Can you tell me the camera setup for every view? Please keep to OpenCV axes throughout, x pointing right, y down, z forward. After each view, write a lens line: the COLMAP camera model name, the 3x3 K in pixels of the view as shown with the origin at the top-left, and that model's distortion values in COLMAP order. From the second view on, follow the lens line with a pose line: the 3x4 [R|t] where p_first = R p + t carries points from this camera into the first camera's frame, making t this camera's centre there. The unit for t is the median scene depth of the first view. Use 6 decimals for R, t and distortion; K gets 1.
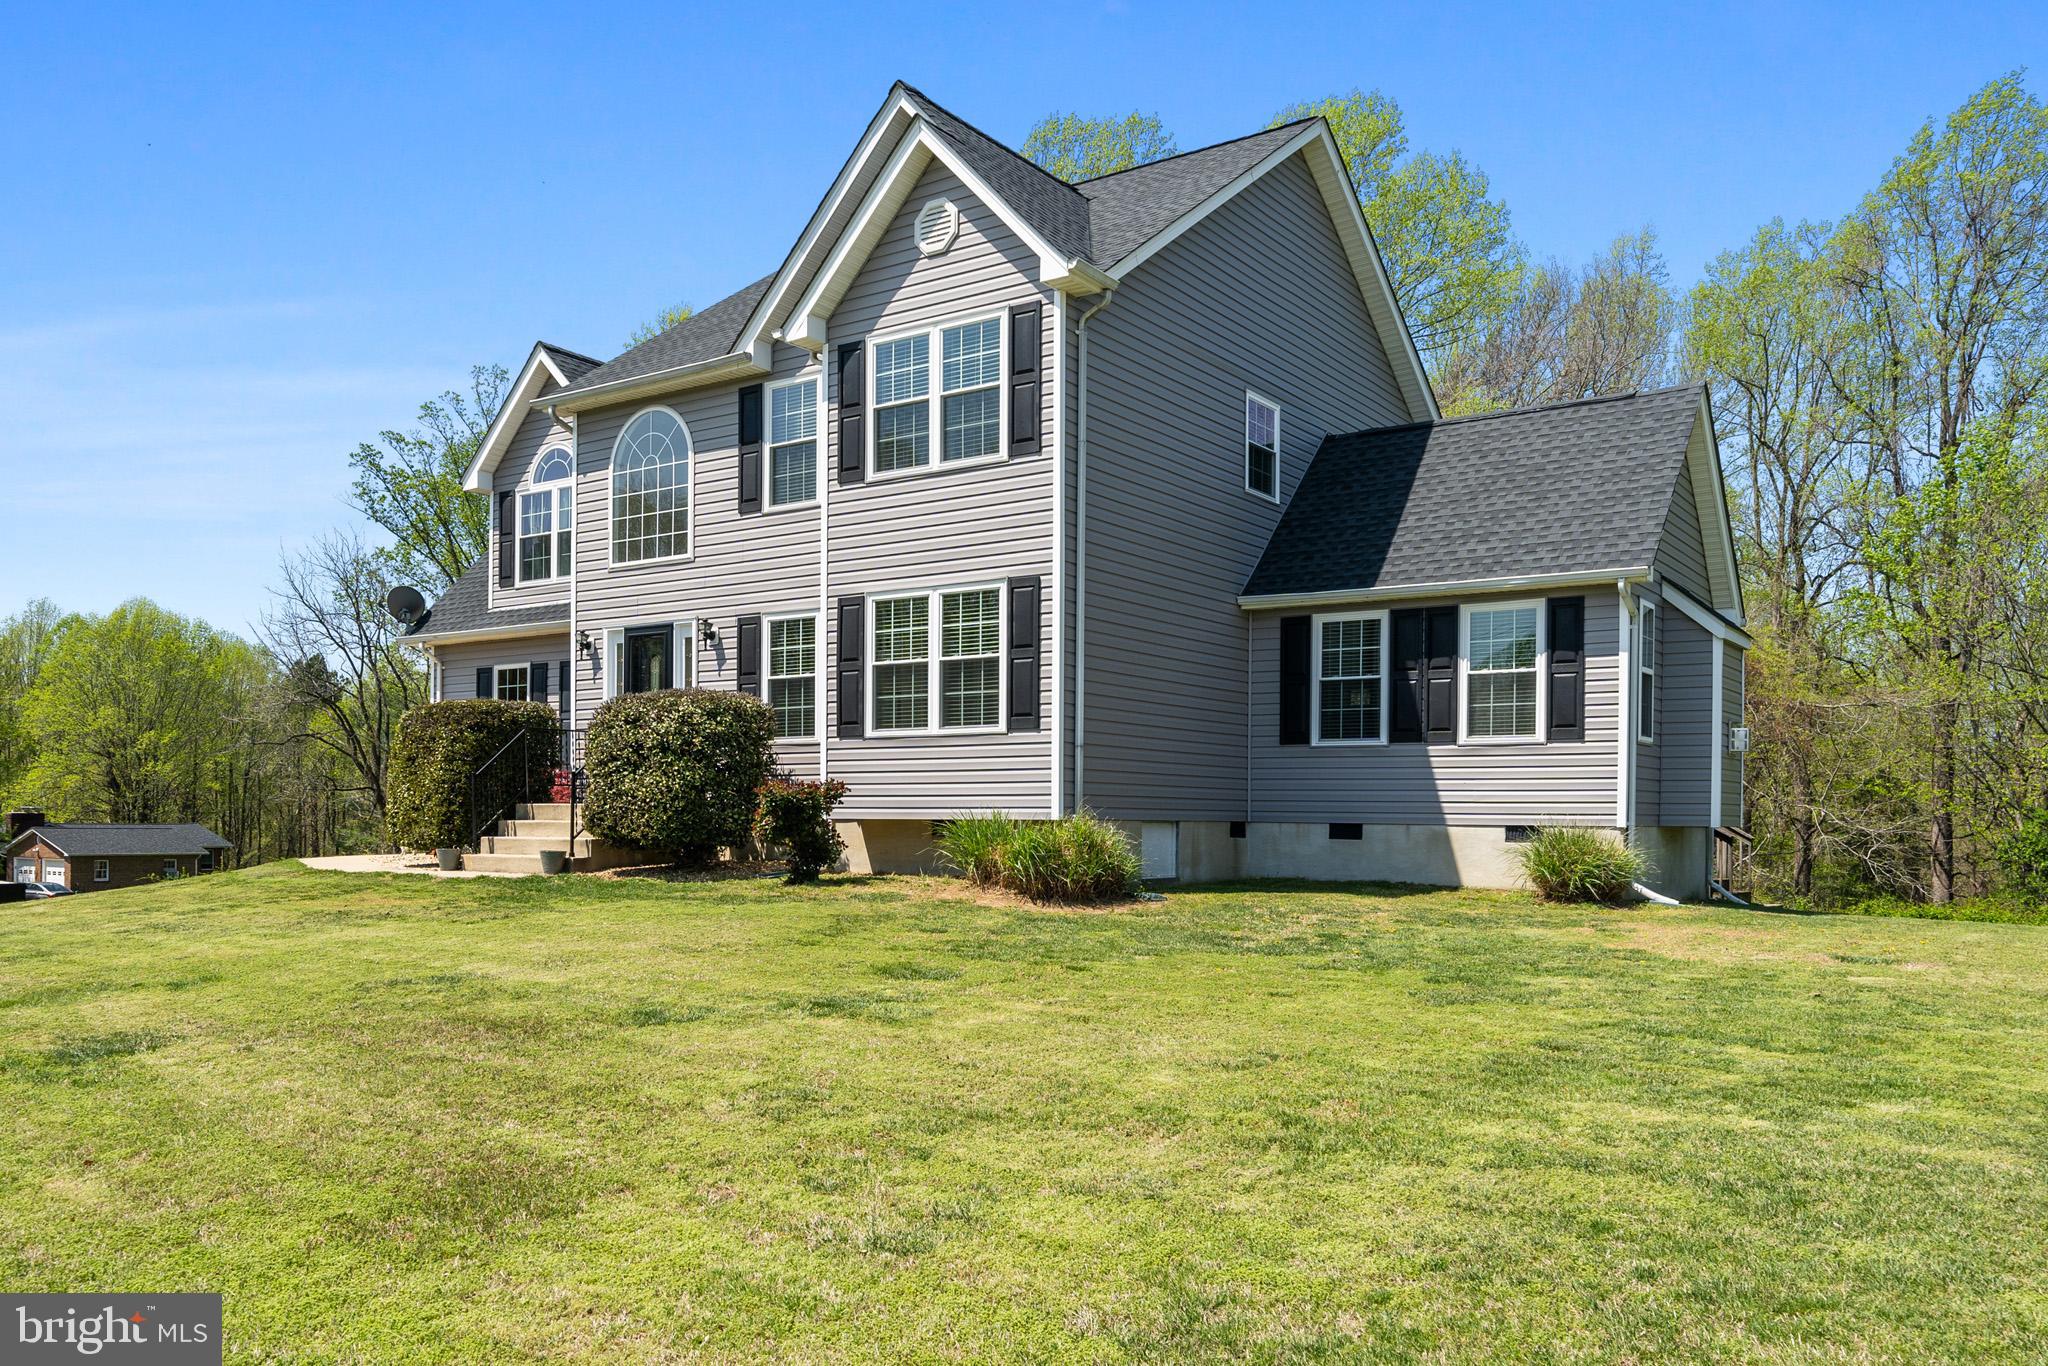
lens RADIAL K [[1607.2, 0, 993.9], [0, 1607.2, 817.3], [0, 0, 1]] dist [0.003722, 0.008944]
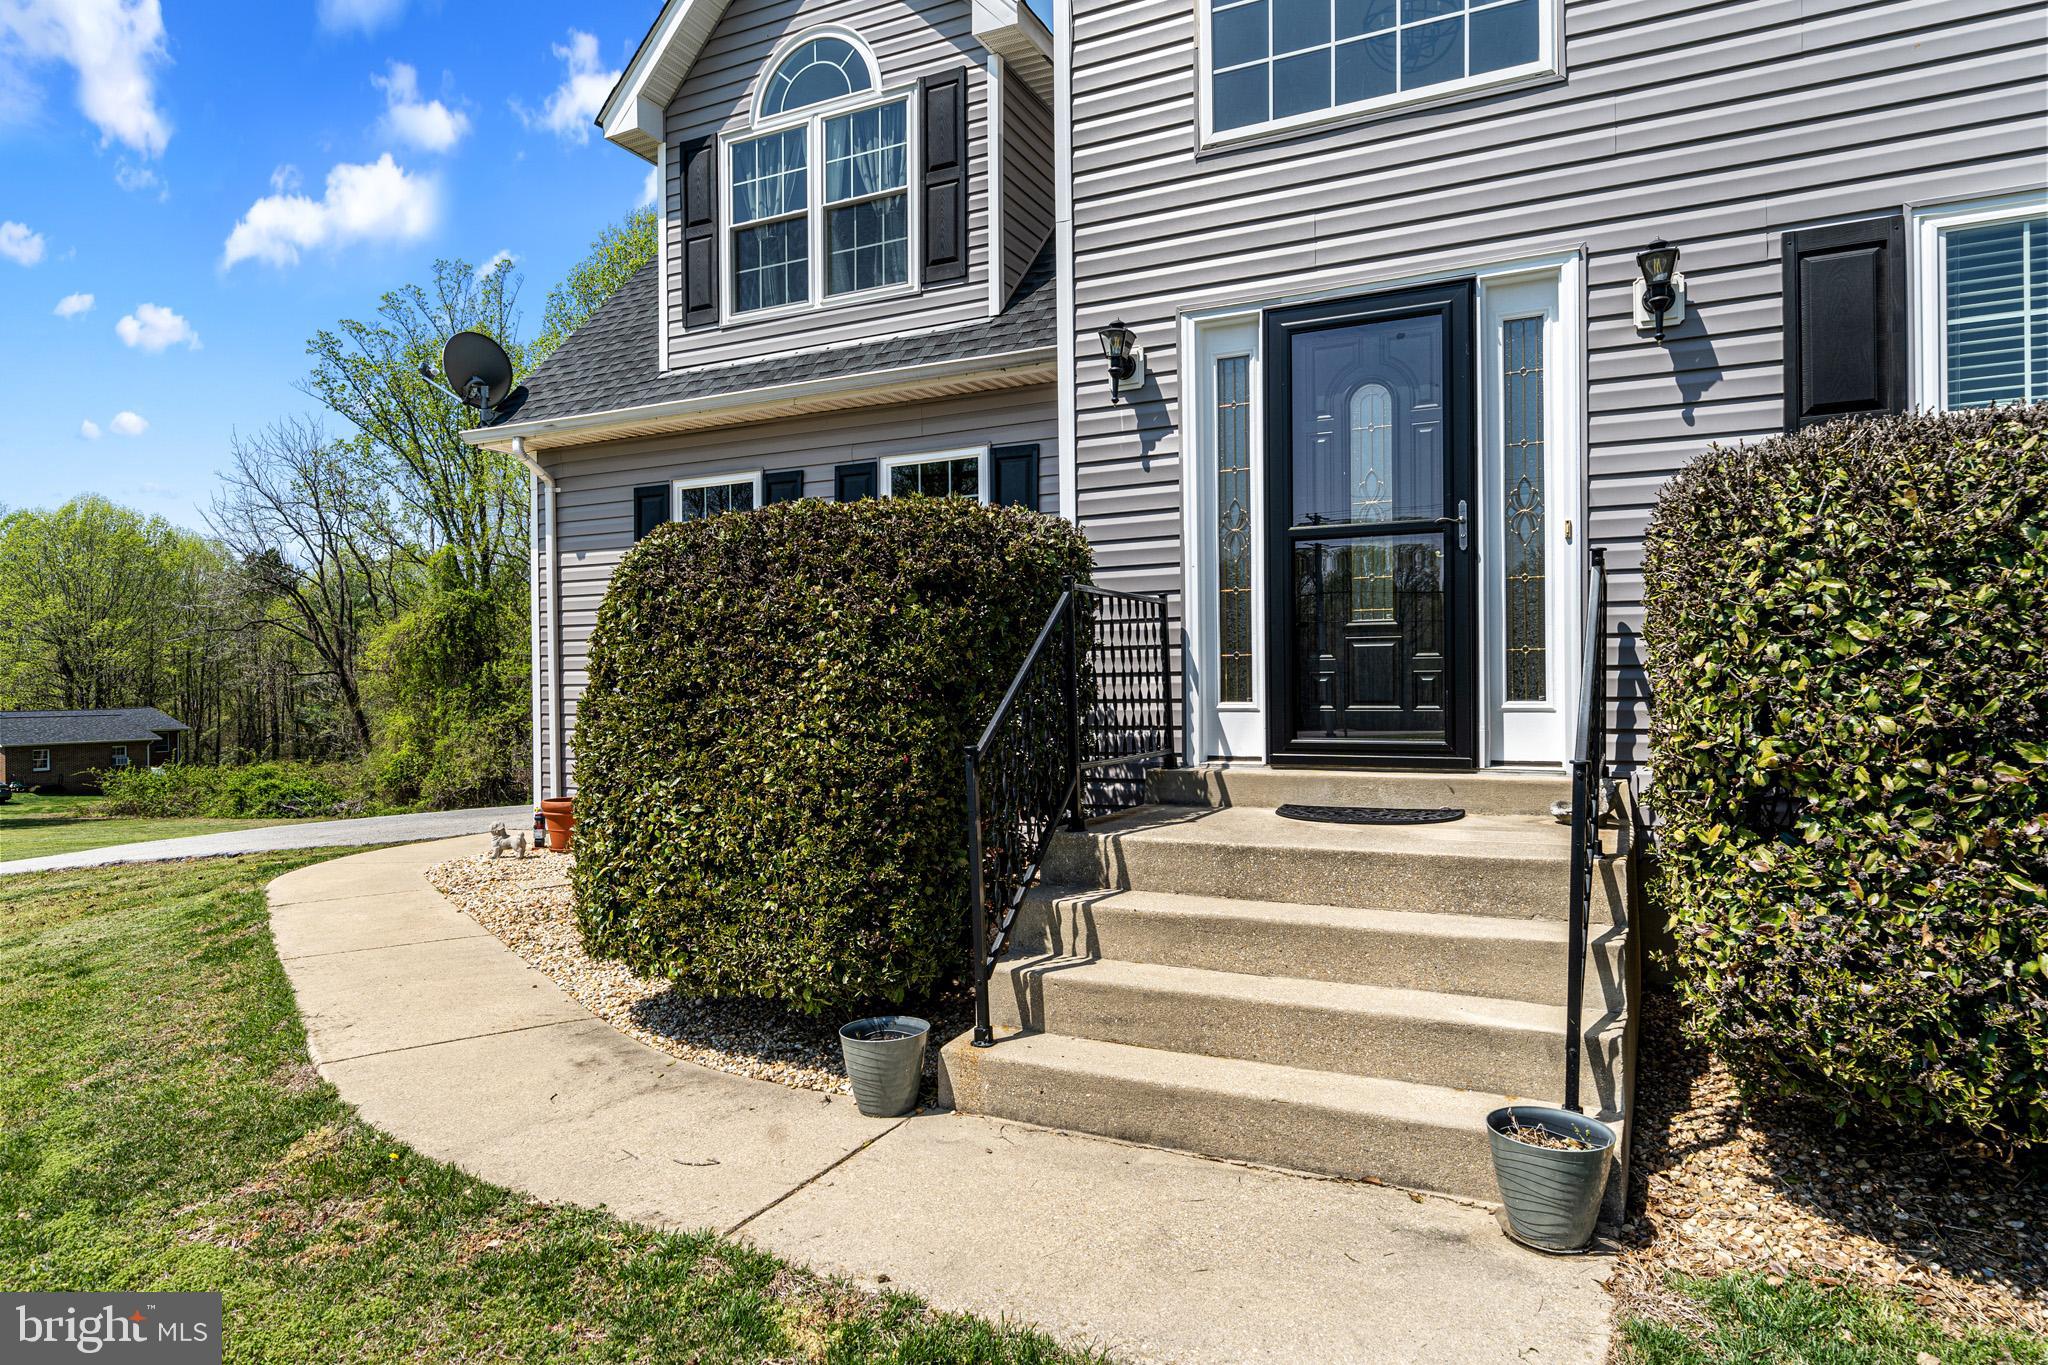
lens RADIAL K [[1198.6, 0, 1038.4], [0, 1198.6, 689.1], [0, 0, 1]] dist [0.000591, -0.001451]
pose [[0.985519, -0.017207, 0.168688, -0.379956], [0.015755, 0.999826, 0.009945, -0.043297], [-0.168830, -0.007144, 0.985619, 0.873272]]
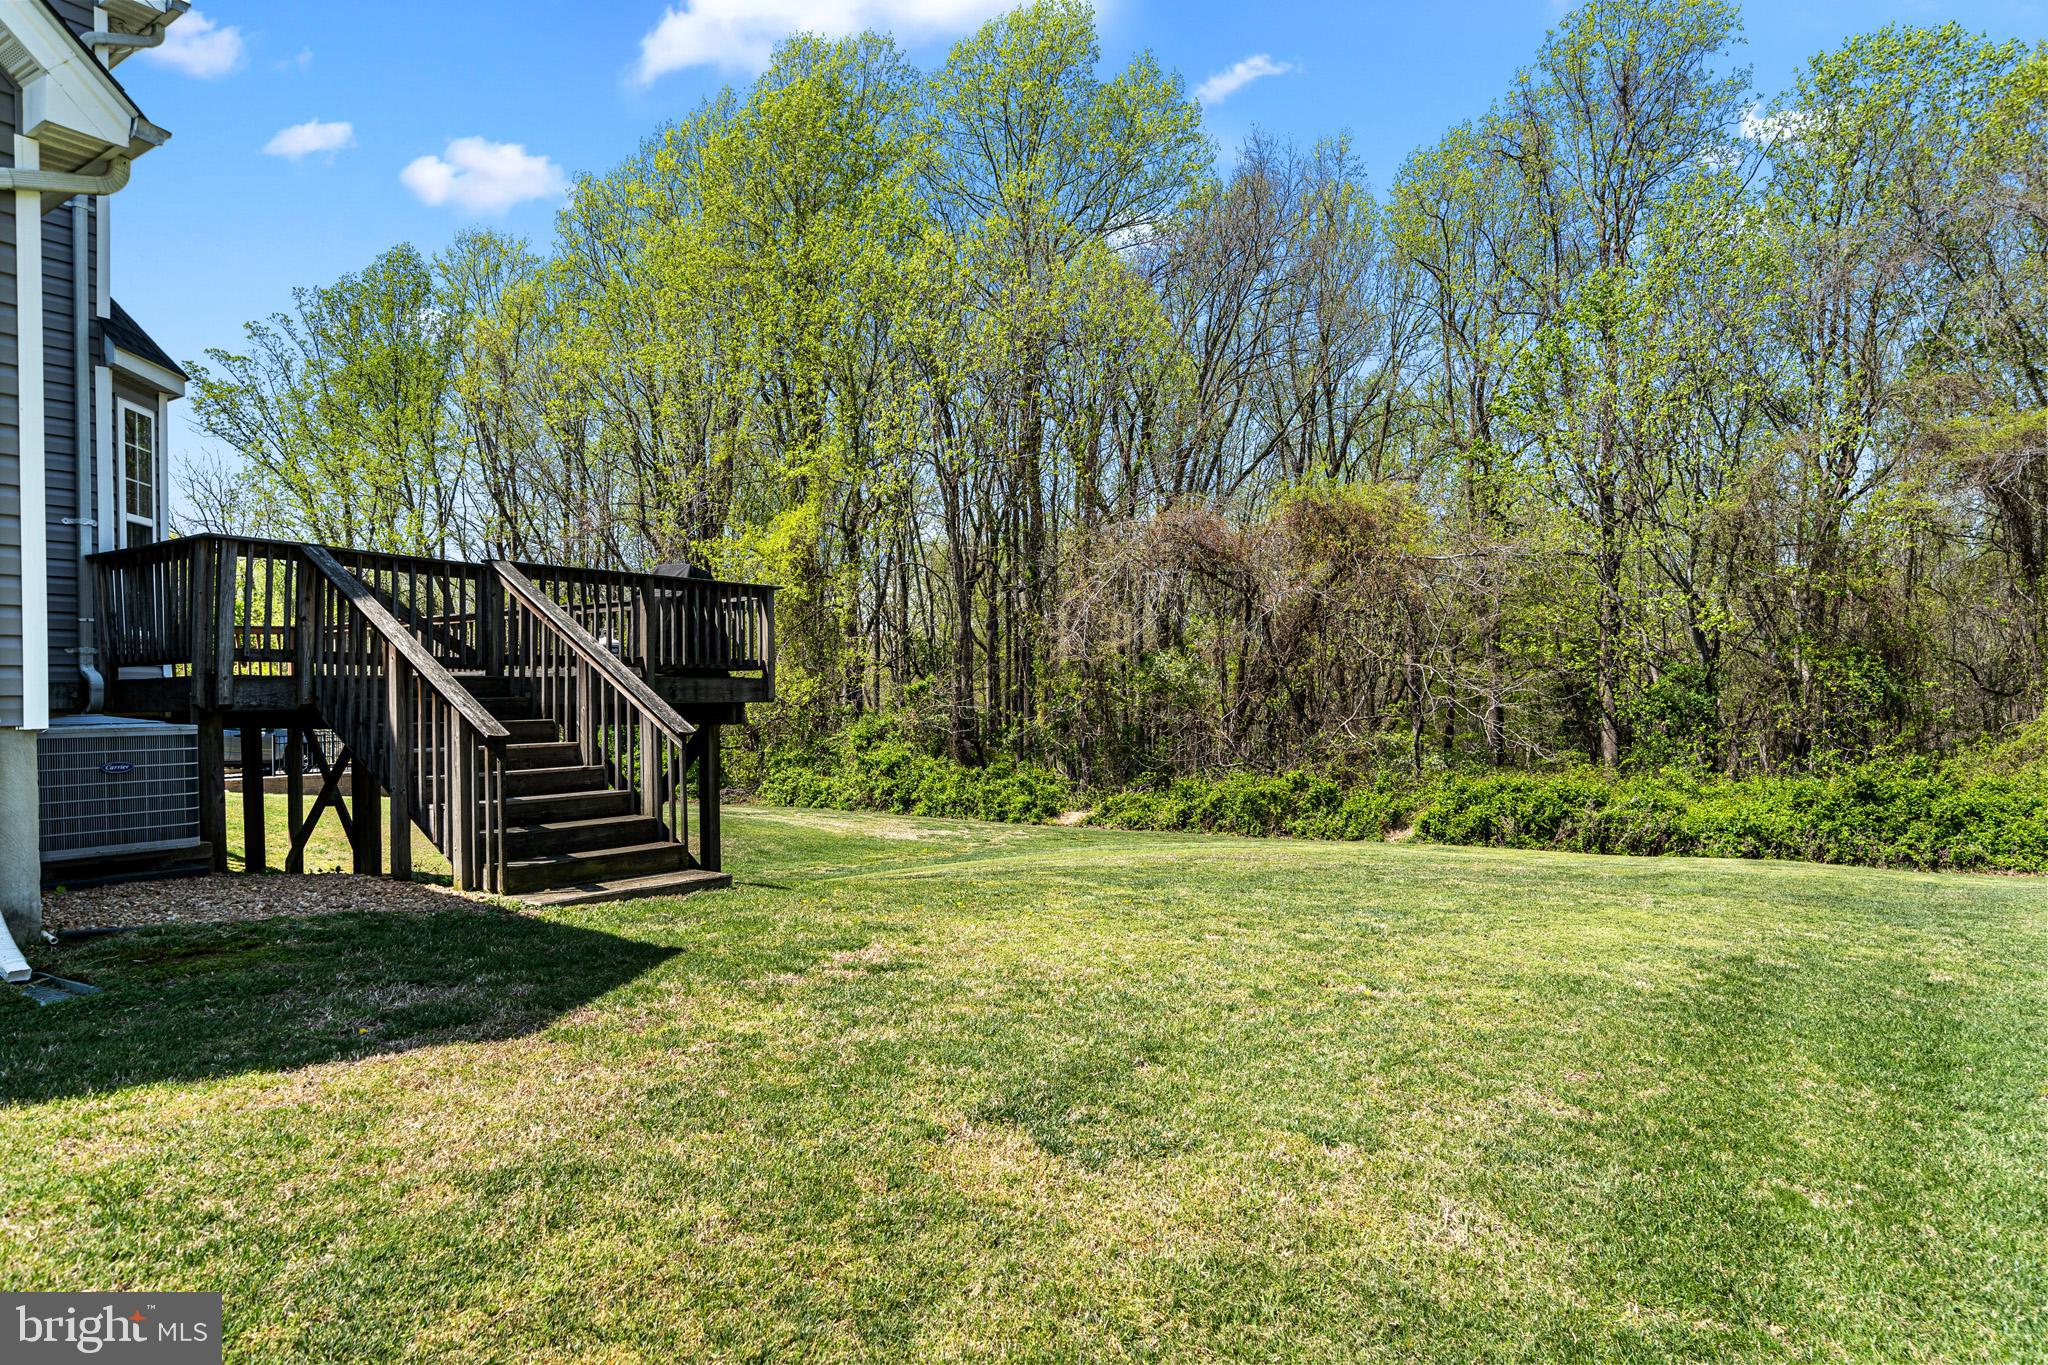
lens RADIAL K [[1198.6, 0, 1029.3], [0, 1198.6, 685.4], [0, 0, 1]] dist [0.000591, -0.001451]
pose [[0.999701, -0.021929, 0.010817, 0.769091], [0.021927, 0.999760, 0.000261, -0.001427], [-0.010820, -0.000024, 0.999941, 0.867883]]
